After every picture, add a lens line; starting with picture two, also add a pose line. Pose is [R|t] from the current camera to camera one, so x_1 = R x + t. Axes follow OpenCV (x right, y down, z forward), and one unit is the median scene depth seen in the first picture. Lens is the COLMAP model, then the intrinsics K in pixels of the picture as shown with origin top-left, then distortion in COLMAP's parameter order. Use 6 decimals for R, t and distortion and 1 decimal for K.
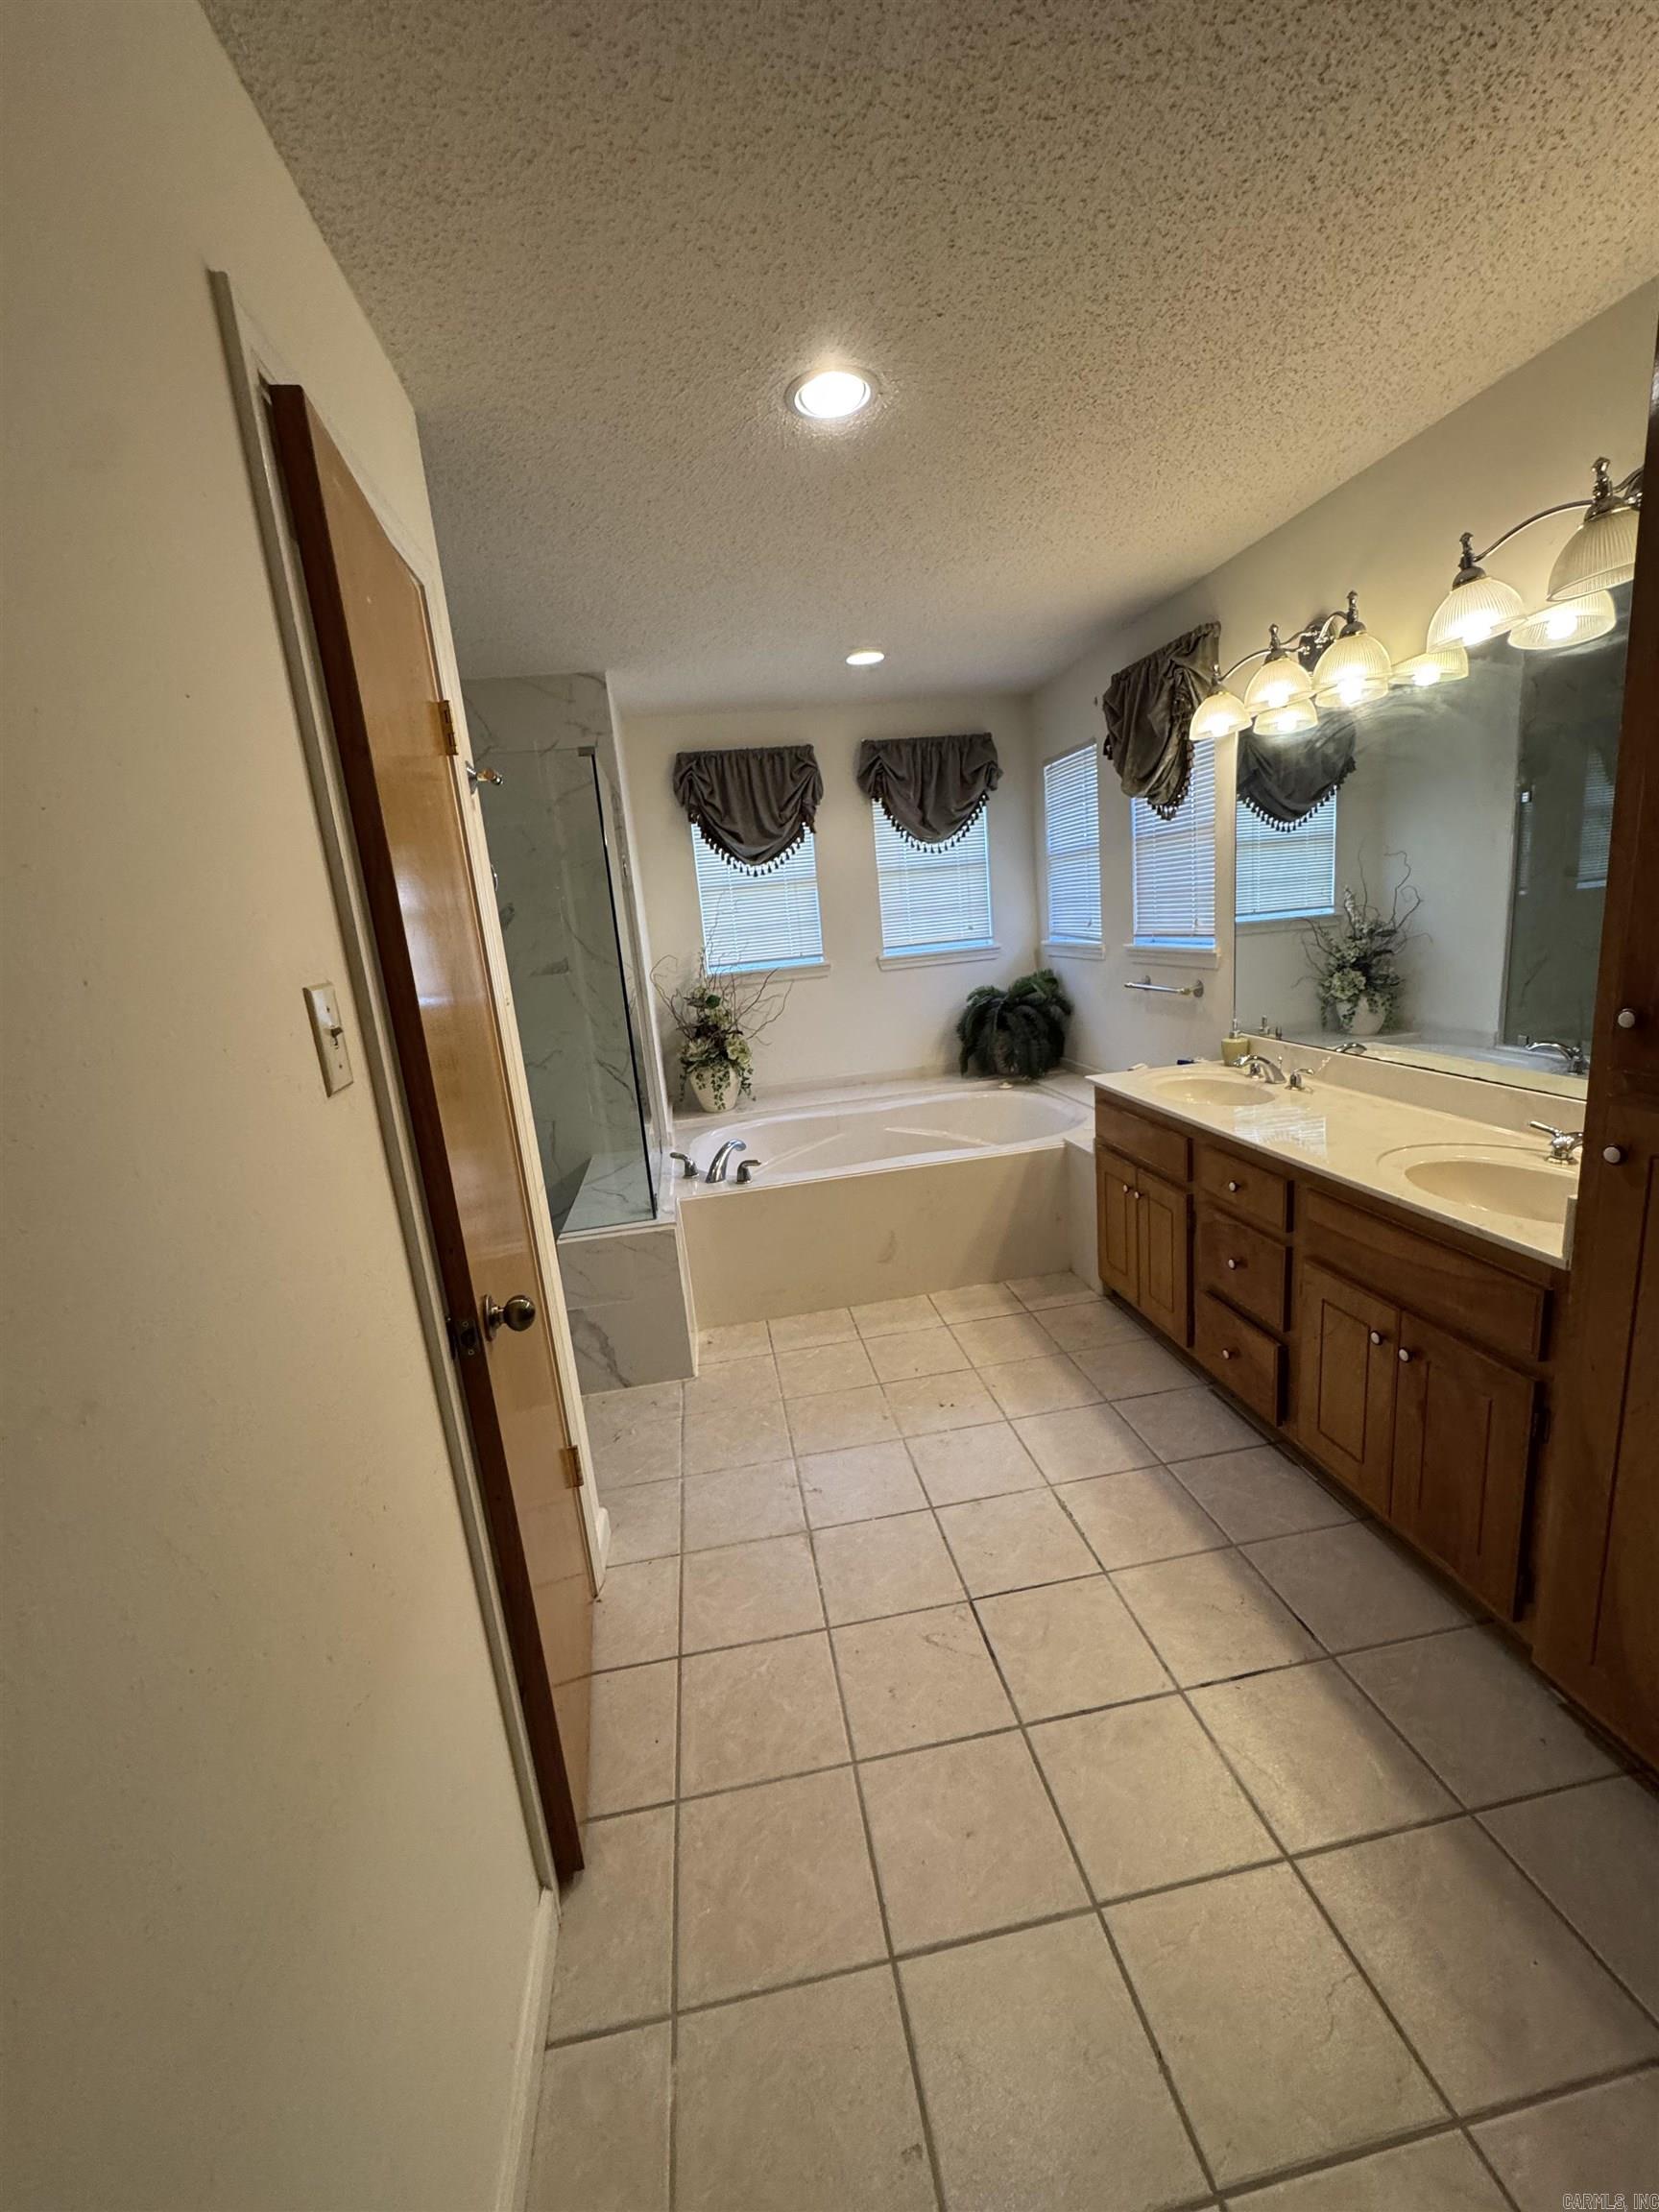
lens RADIAL K [[899.0, 0, 834.8], [0, 899.0, 1109.3], [0, 0, 1]] dist [-0.000703, -0.000193]
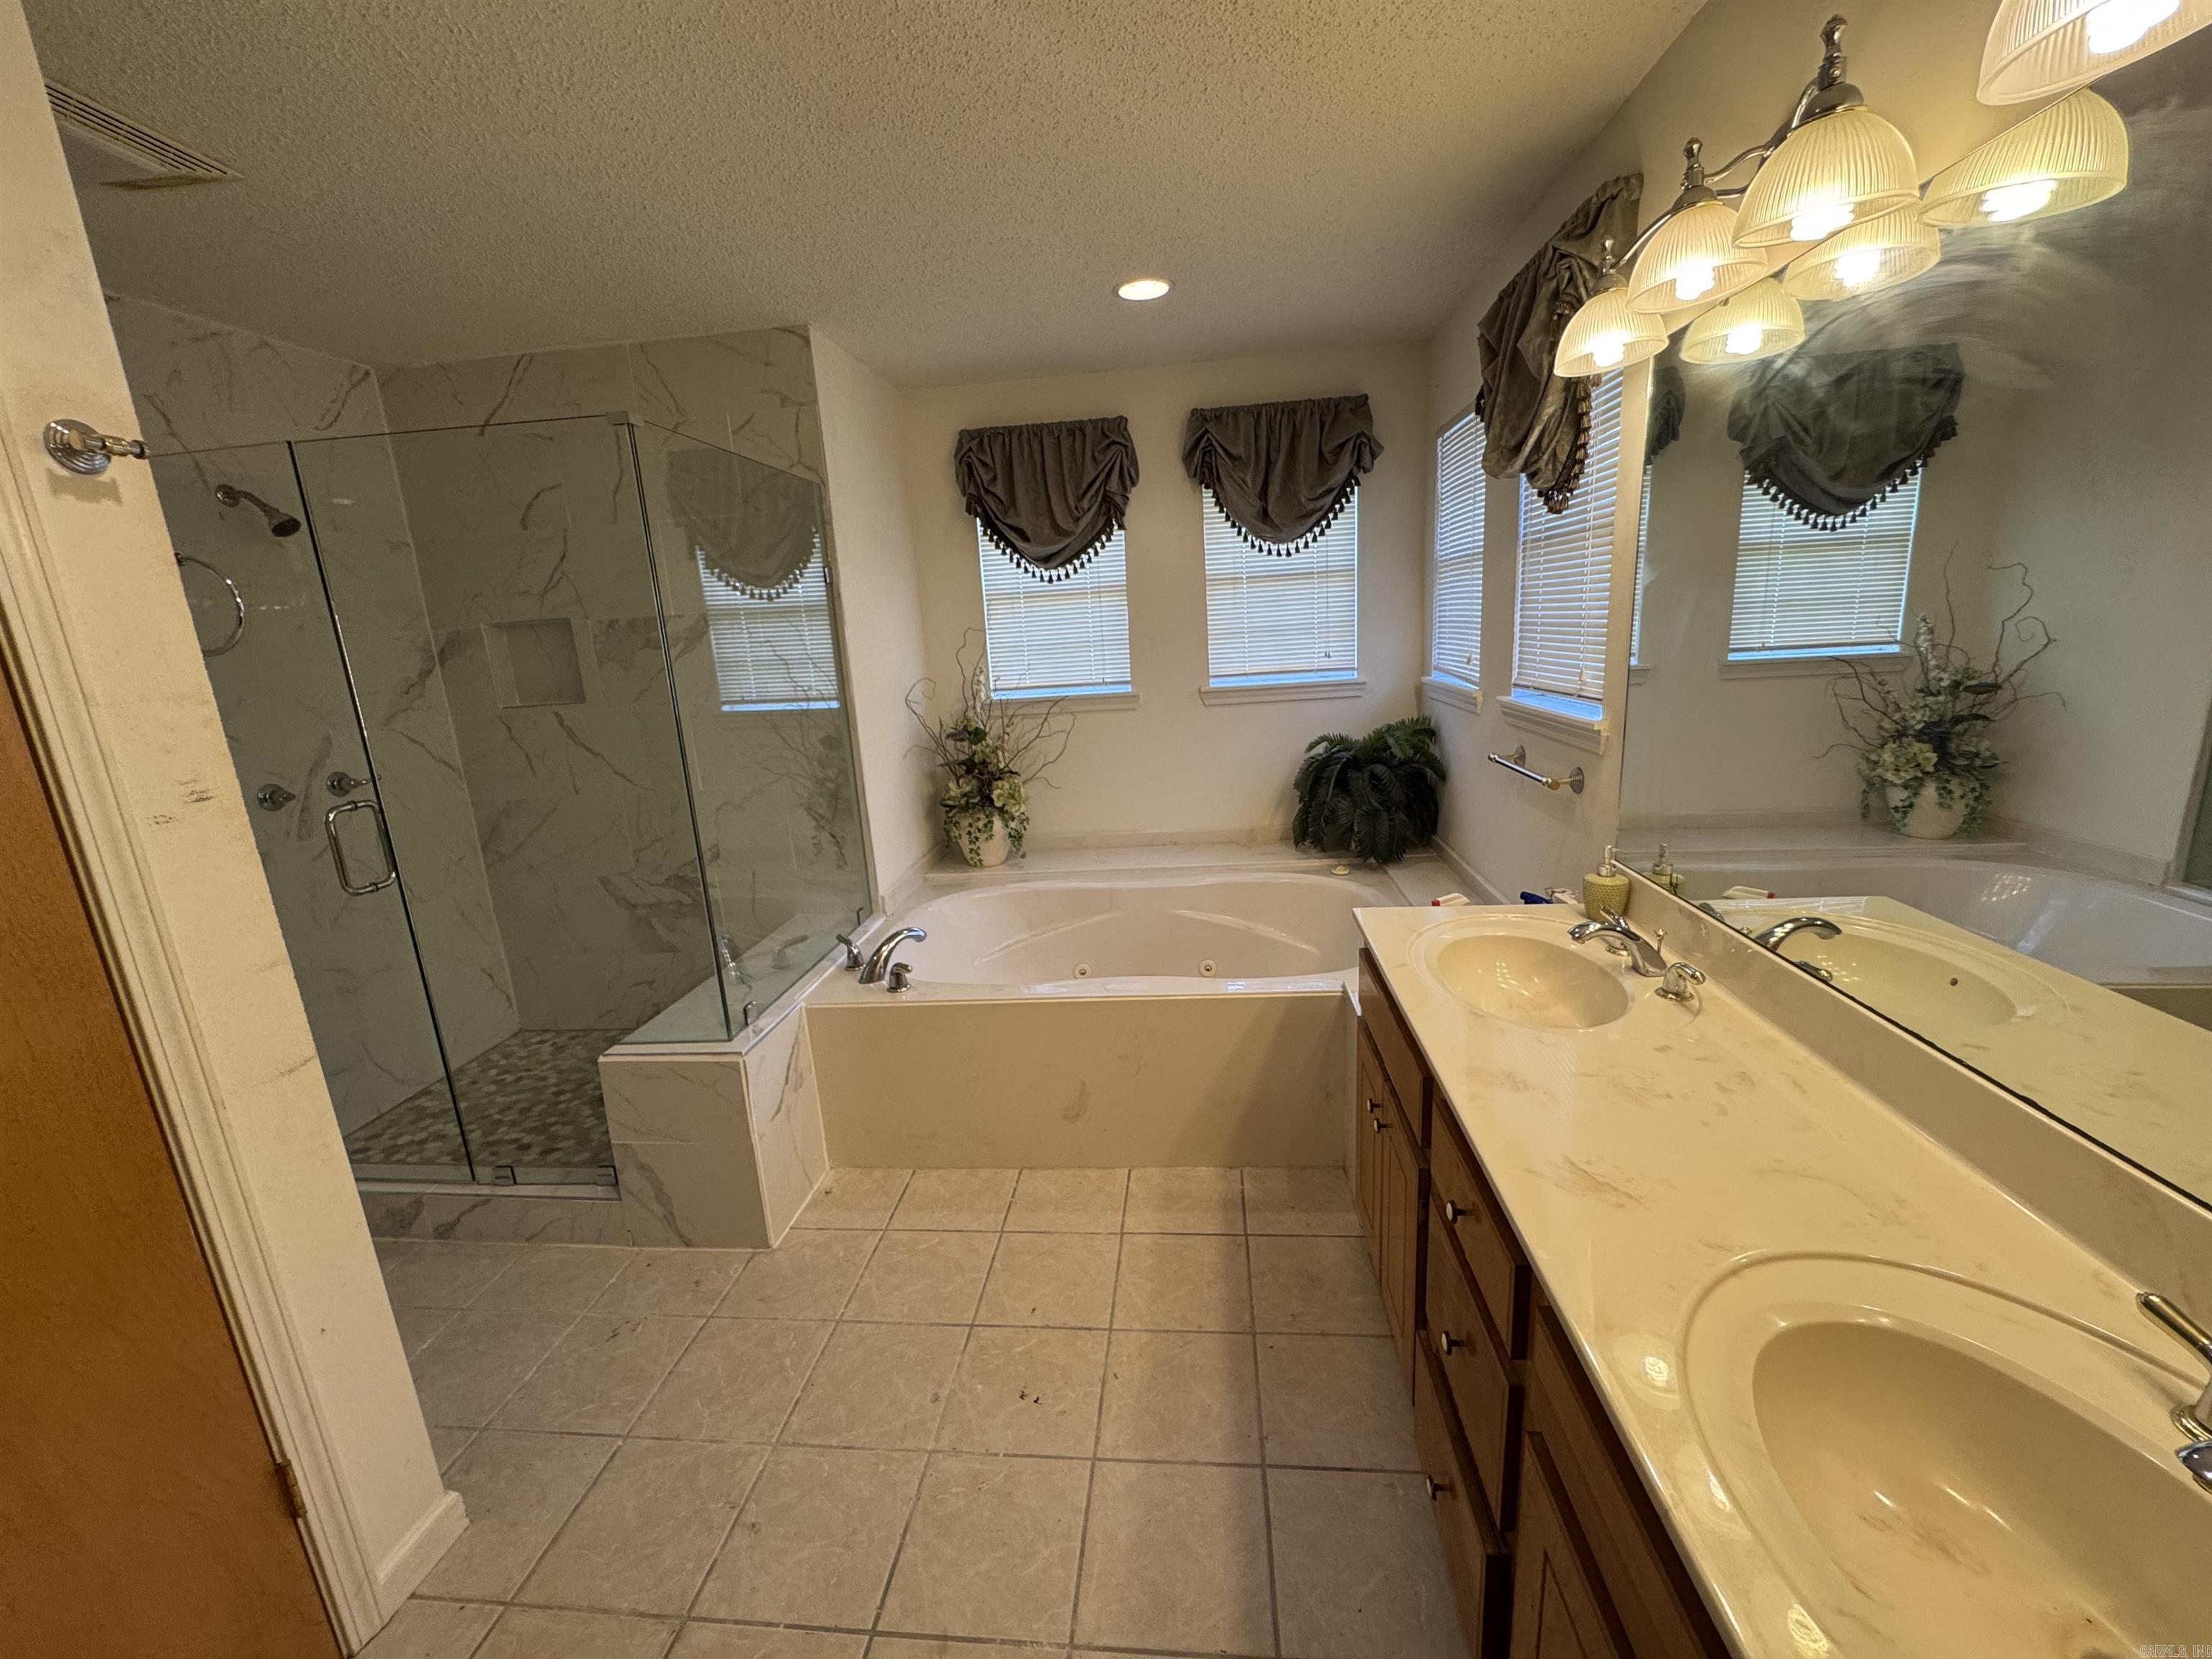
lens RADIAL K [[899.0, 0, 1100.3], [0, 899.0, 833.8], [0, 0, 1]] dist [-0.000703, -0.000193]
pose [[0.964520, 0.089025, -0.248548, 0.178857], [-0.080926, 0.995808, 0.042633, -0.071562], [0.251302, -0.021006, 0.967681, 0.220676]]
